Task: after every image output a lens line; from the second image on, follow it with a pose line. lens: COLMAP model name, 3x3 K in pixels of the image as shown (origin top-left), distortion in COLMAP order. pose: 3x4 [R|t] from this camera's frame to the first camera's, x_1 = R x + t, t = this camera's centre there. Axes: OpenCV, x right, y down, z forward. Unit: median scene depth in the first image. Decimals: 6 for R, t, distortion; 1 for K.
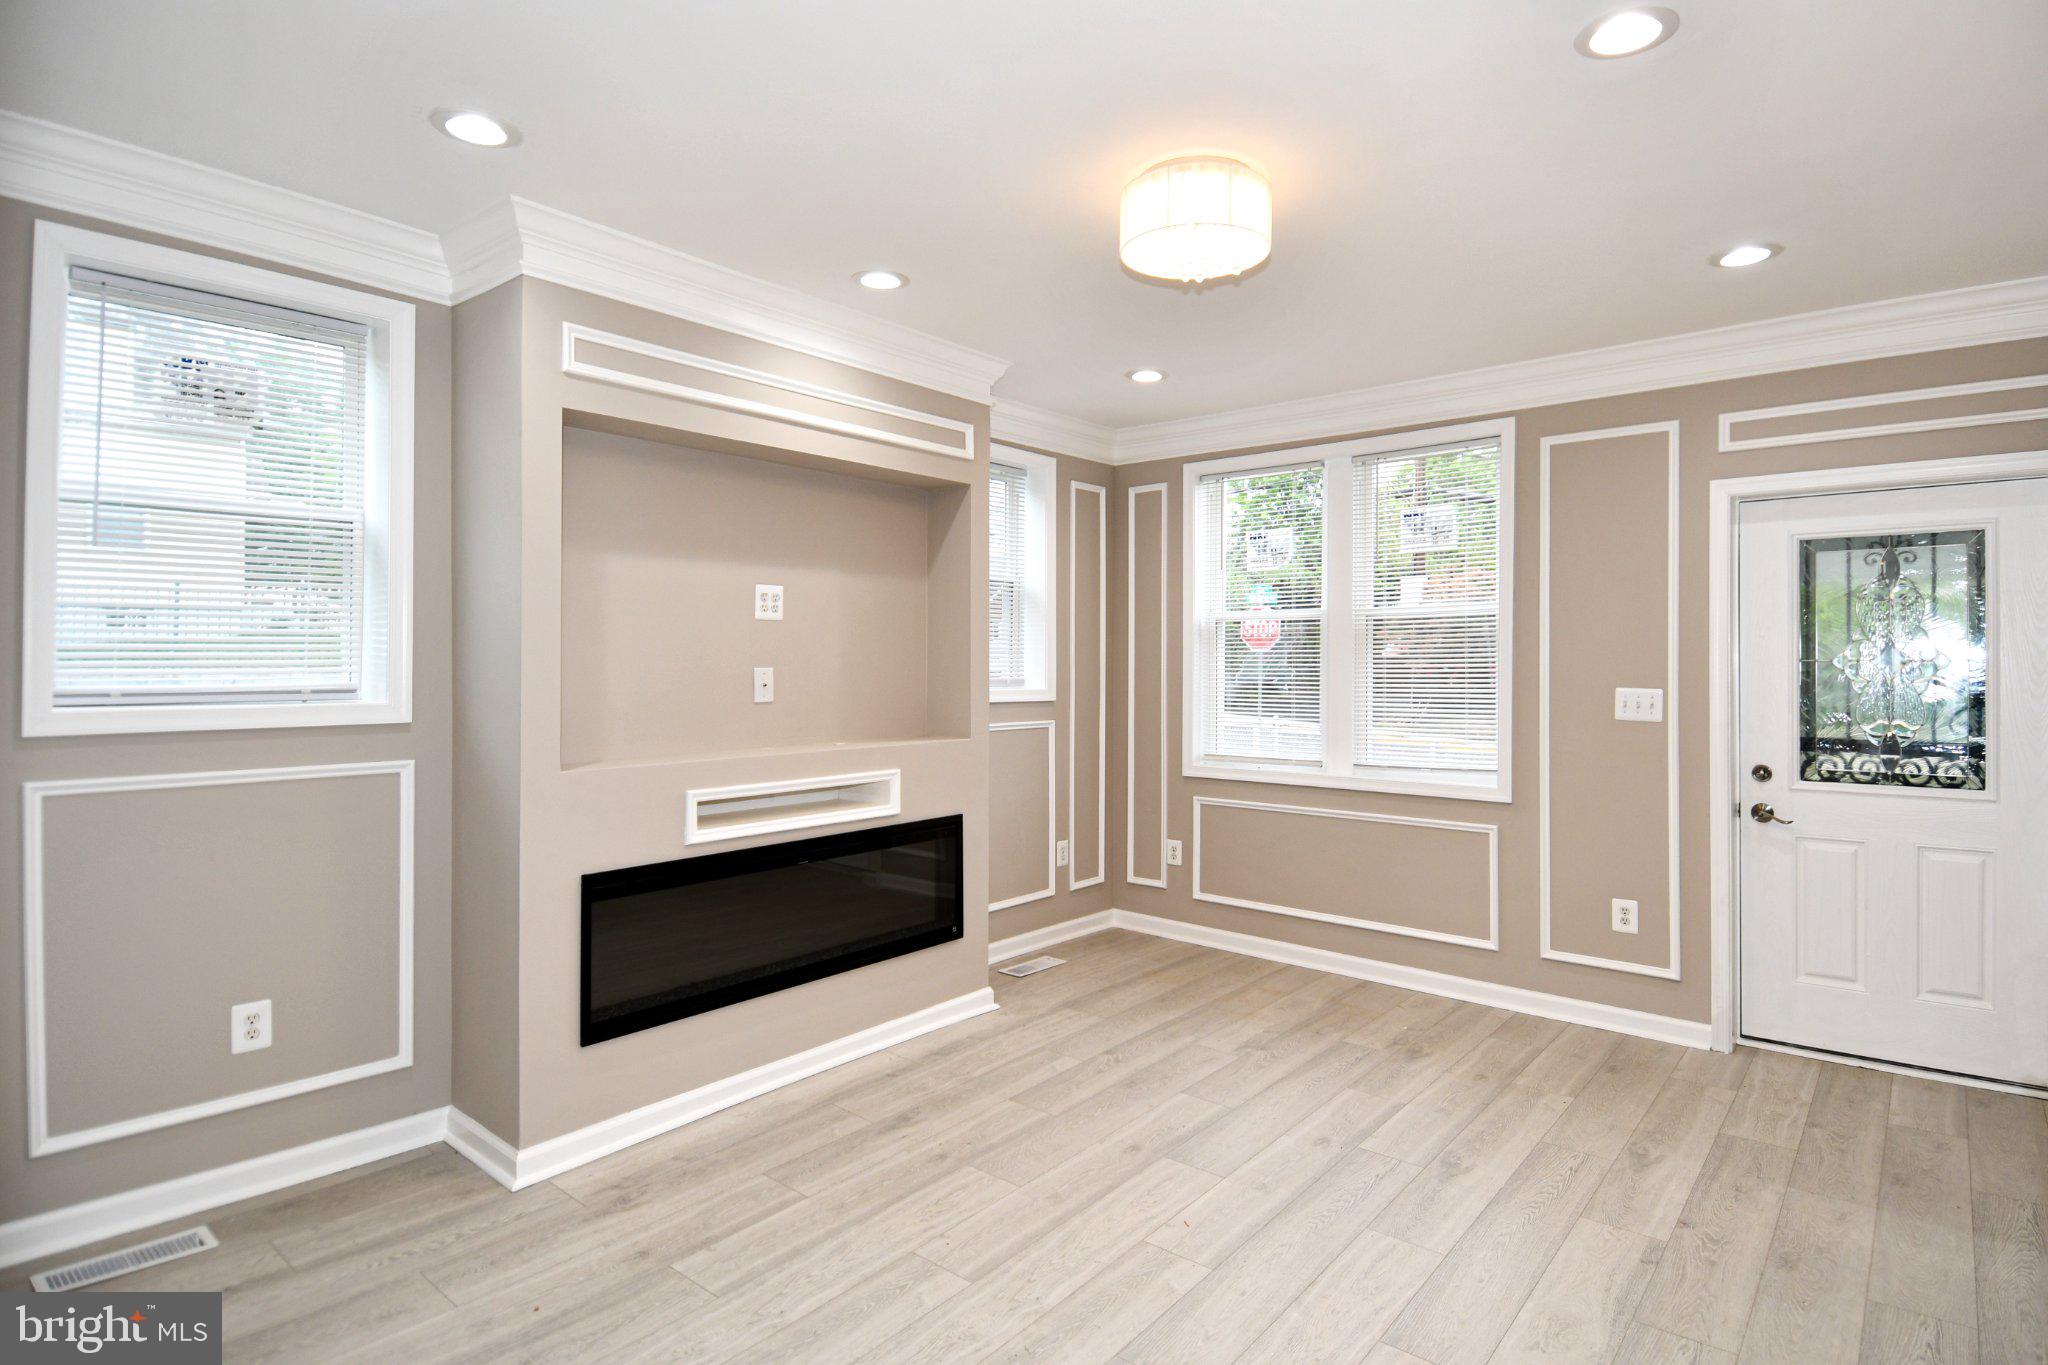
lens RADIAL K [[1132.0, 0, 1101.1], [0, 1132.0, 659.2], [0, 0, 1]] dist [0.026607, -0.044395]
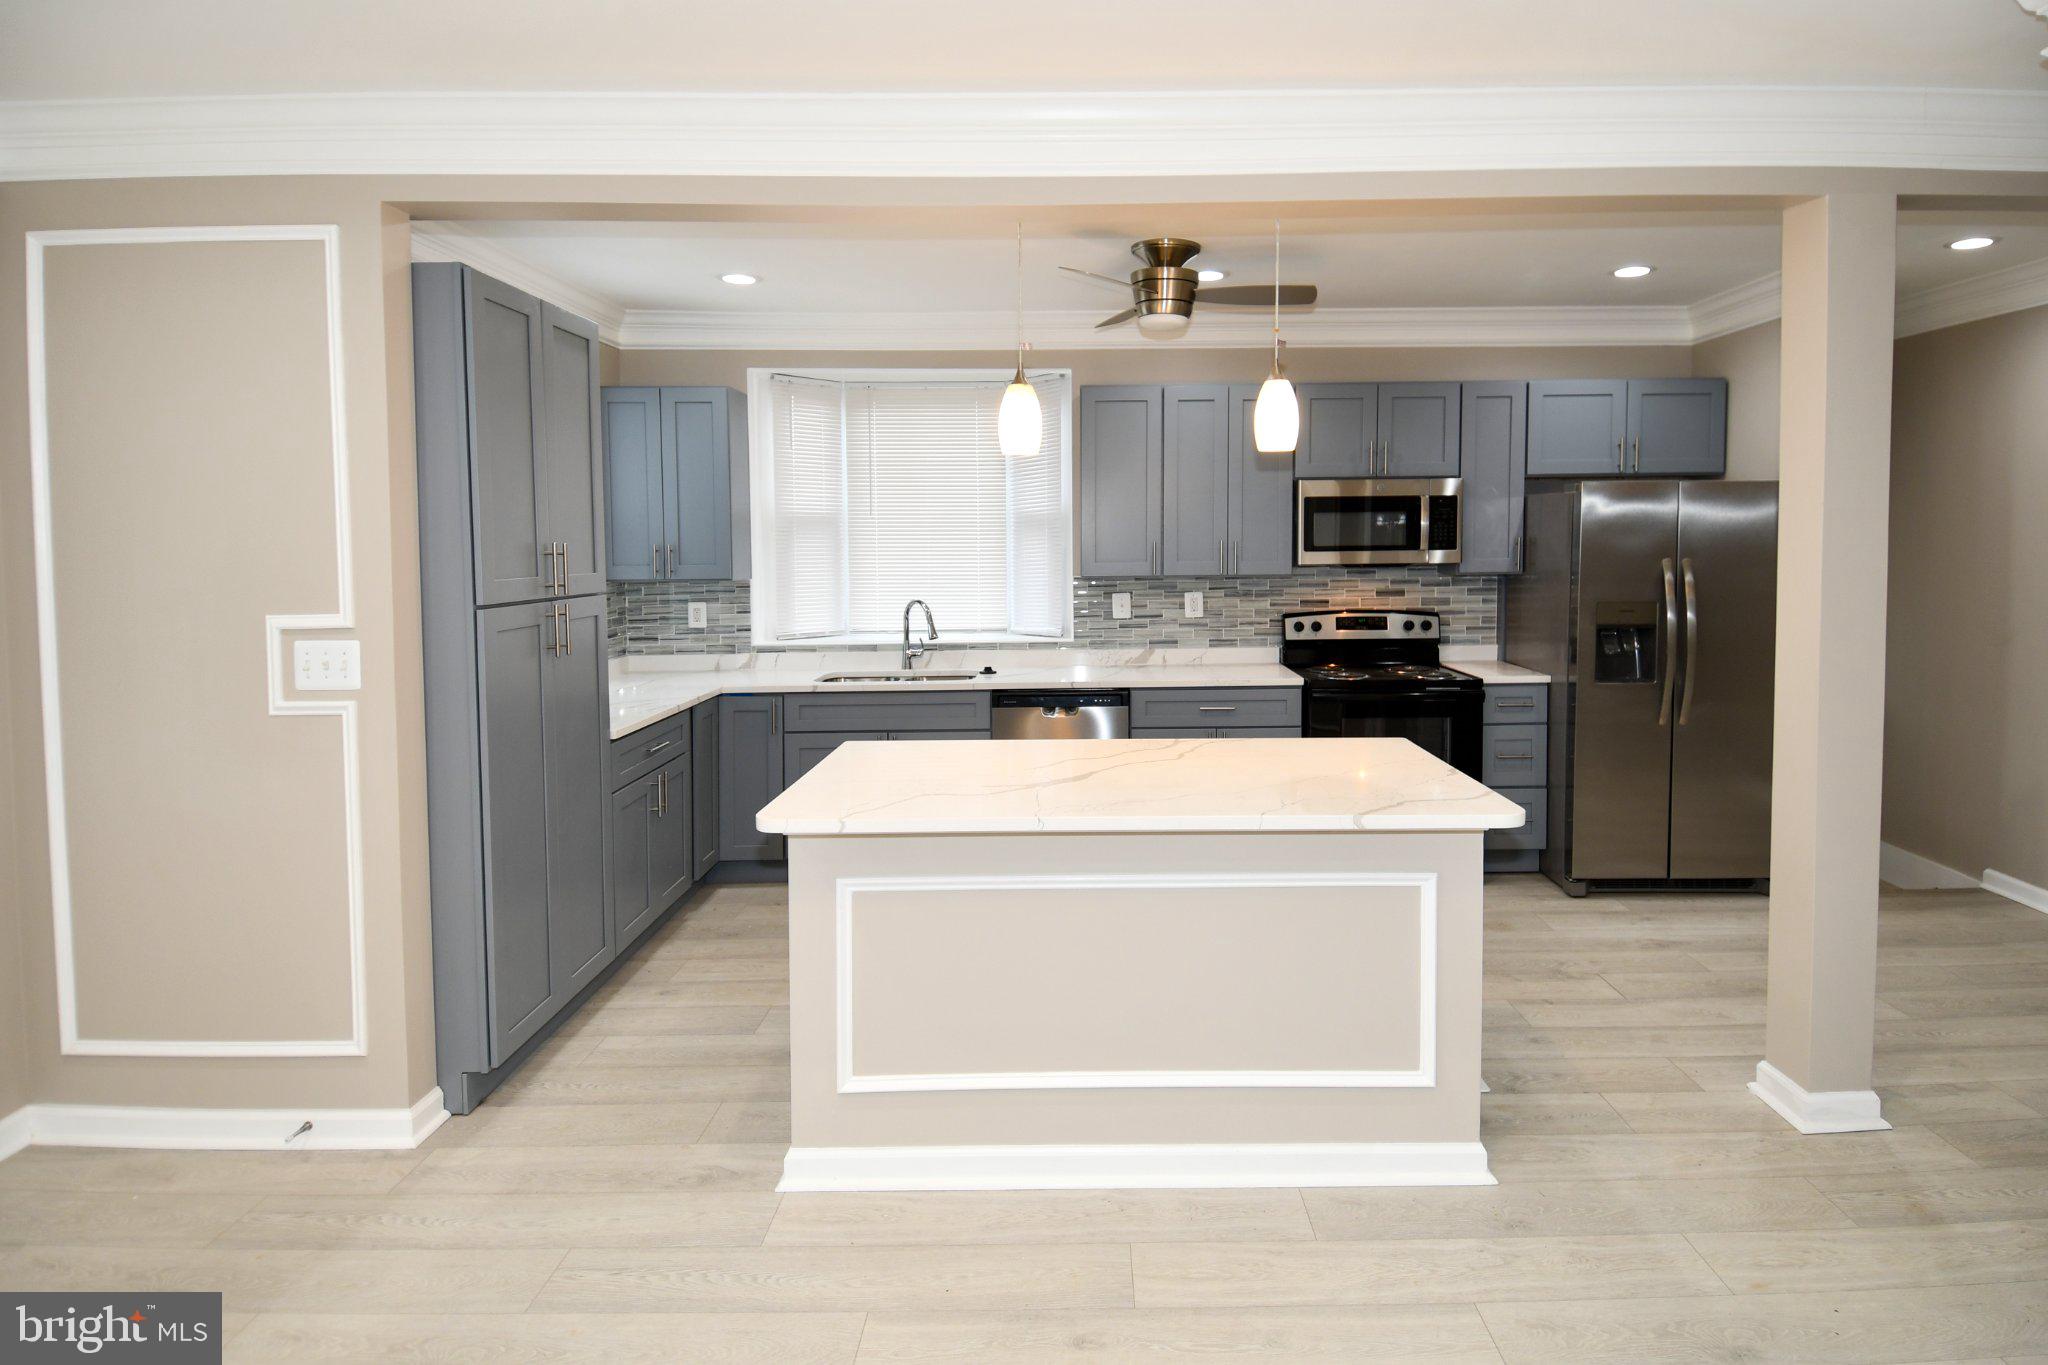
lens RADIAL K [[1184.5, 0, 1040.2], [0, 1184.5, 600.7], [0, 0, 1]] dist [0.053532, -0.068703]
pose [[-0.643909, -0.037253, 0.764195, -0.184629], [0.002110, 0.998724, 0.050463, -0.027506], [-0.765100, 0.034106, -0.643008, 0.769592]]
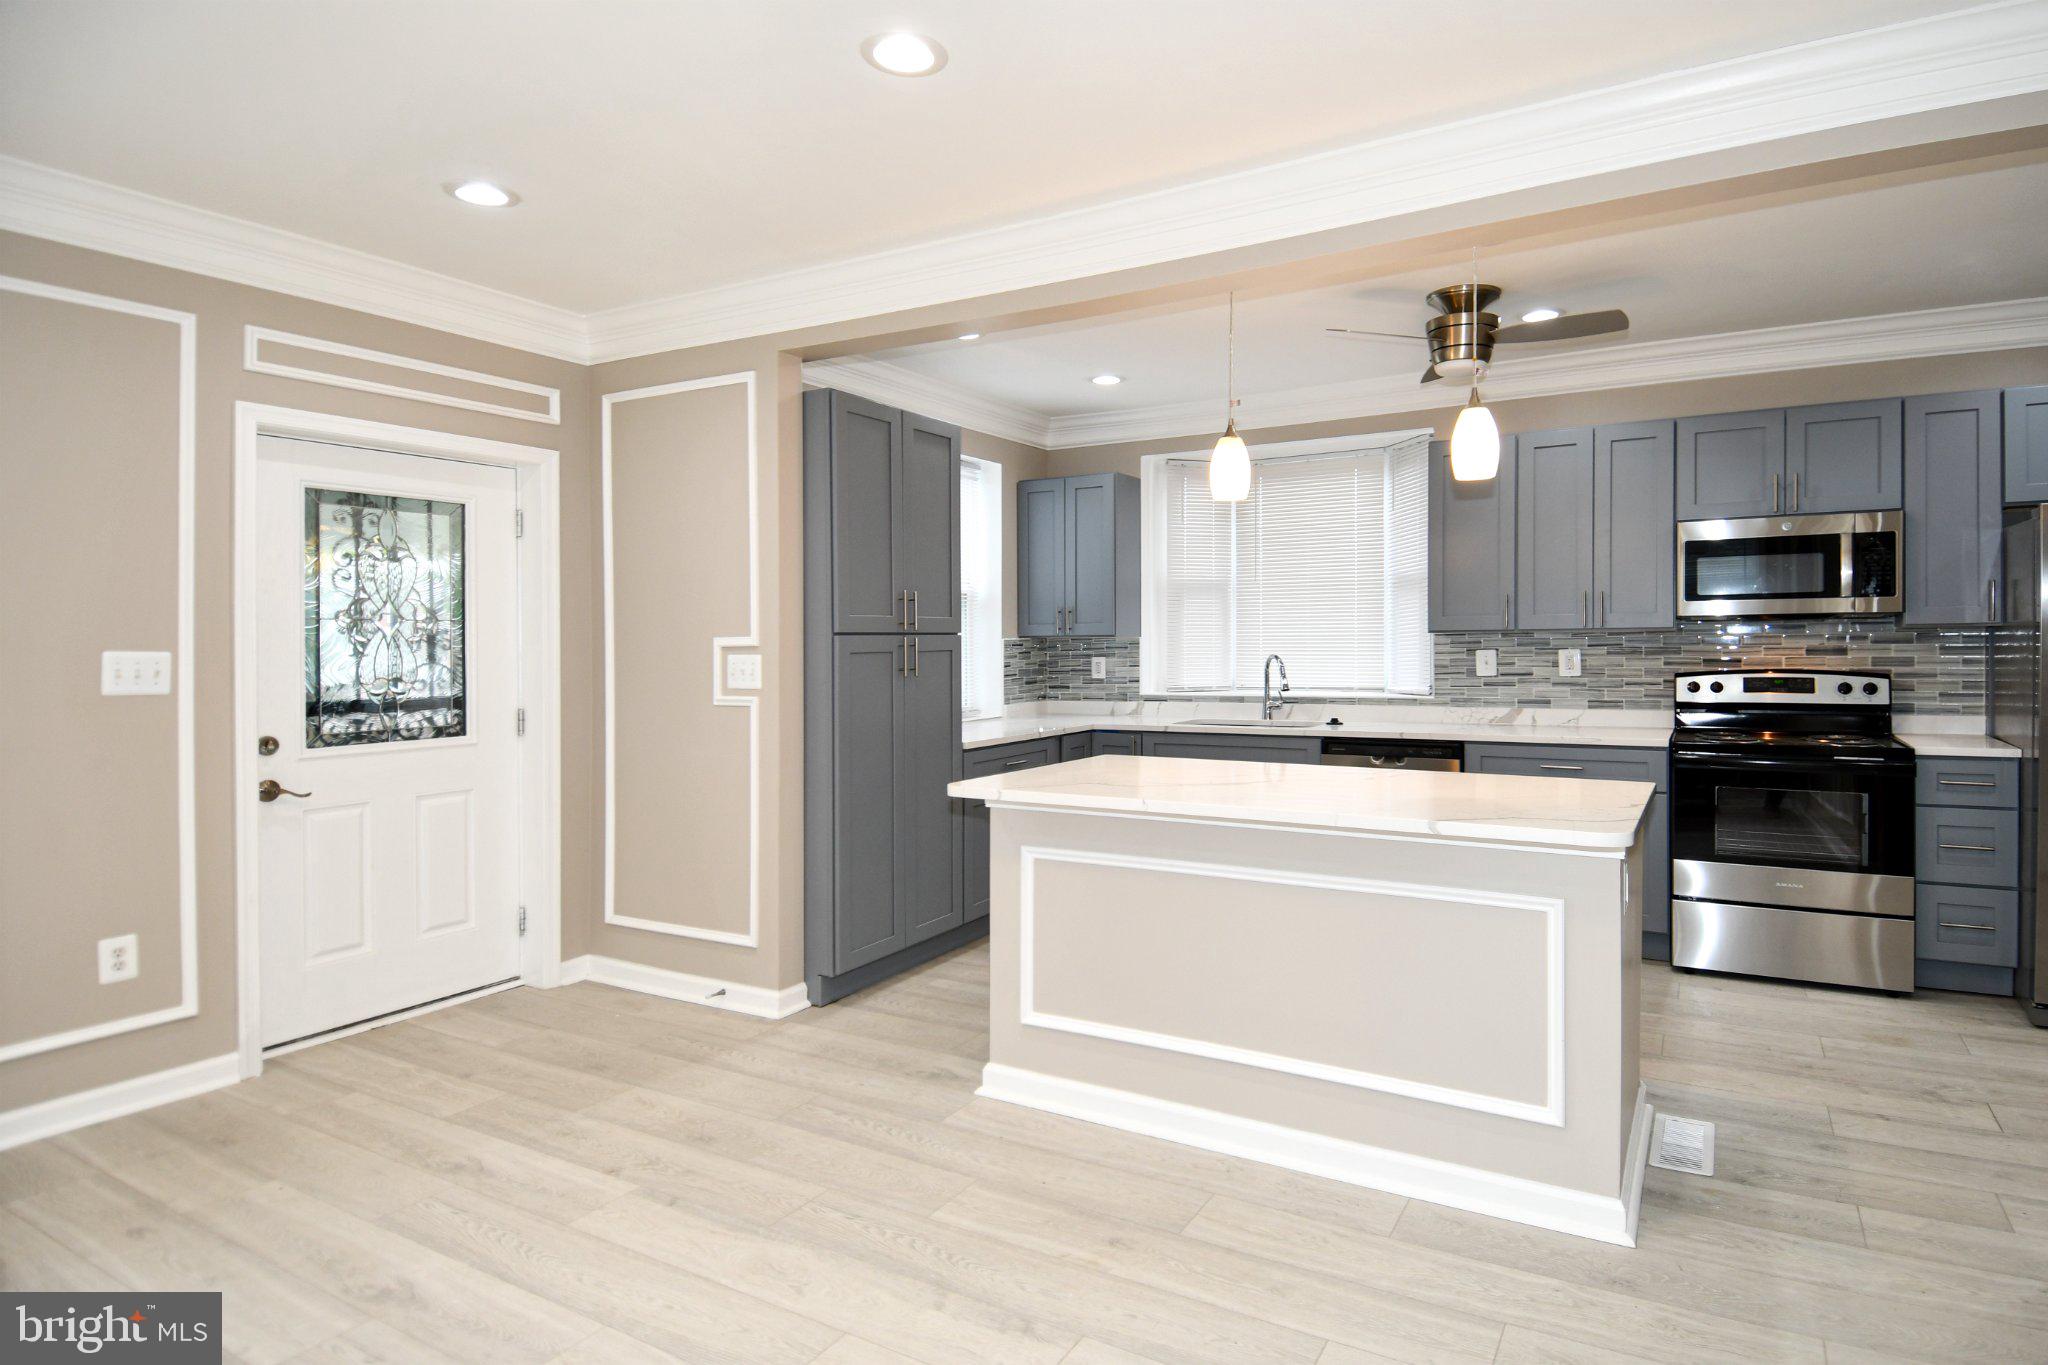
lens RADIAL K [[1141.9, 0, 1000.9], [0, 1141.9, 651.3], [0, 0, 1]] dist [0.054106, -0.052491]
pose [[-0.152859, -0.007269, 0.988221, -0.383713], [0.001236, 0.999971, 0.007547, 0.020850], [-0.988247, 0.002375, -0.152846, 0.568675]]
